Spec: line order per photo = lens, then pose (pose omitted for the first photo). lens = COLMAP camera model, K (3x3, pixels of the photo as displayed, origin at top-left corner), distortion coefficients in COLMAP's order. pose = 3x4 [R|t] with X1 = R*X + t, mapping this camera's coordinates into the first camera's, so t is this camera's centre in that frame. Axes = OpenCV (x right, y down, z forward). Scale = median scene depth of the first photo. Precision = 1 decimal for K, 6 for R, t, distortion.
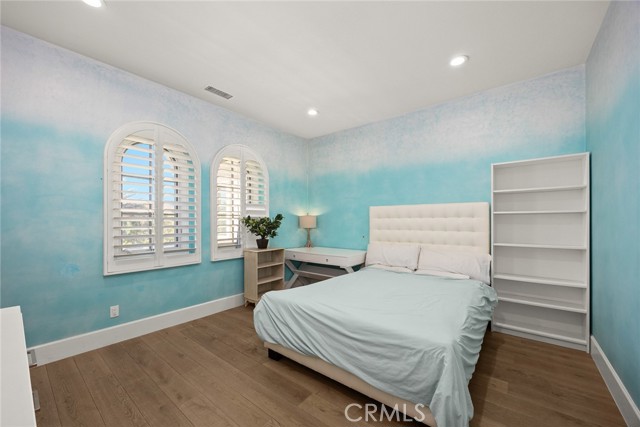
lens RADIAL K [[252.4, 0, 317.9], [0, 252.4, 215.5], [0, 0, 1]] dist [0.001367, 0.000010]
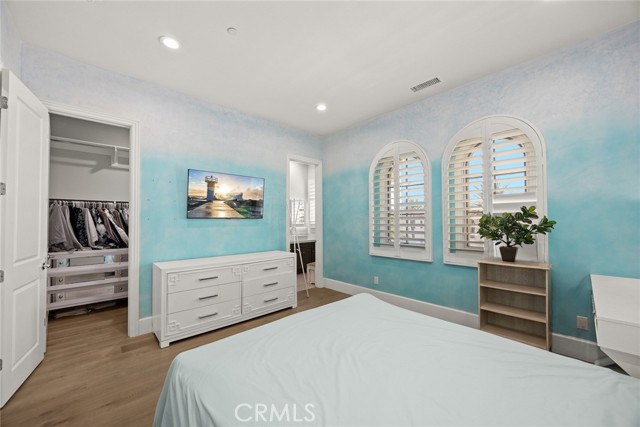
lens RADIAL K [[252.4, 0, 318.5], [0, 252.4, 215.6], [0, 0, 1]] dist [0.001367, 0.000010]
pose [[-0.130057, -0.015739, -0.991382, 0.589335], [0.027595, 0.999429, -0.019487, 0.012908], [0.991122, -0.029892, -0.129549, 0.703412]]
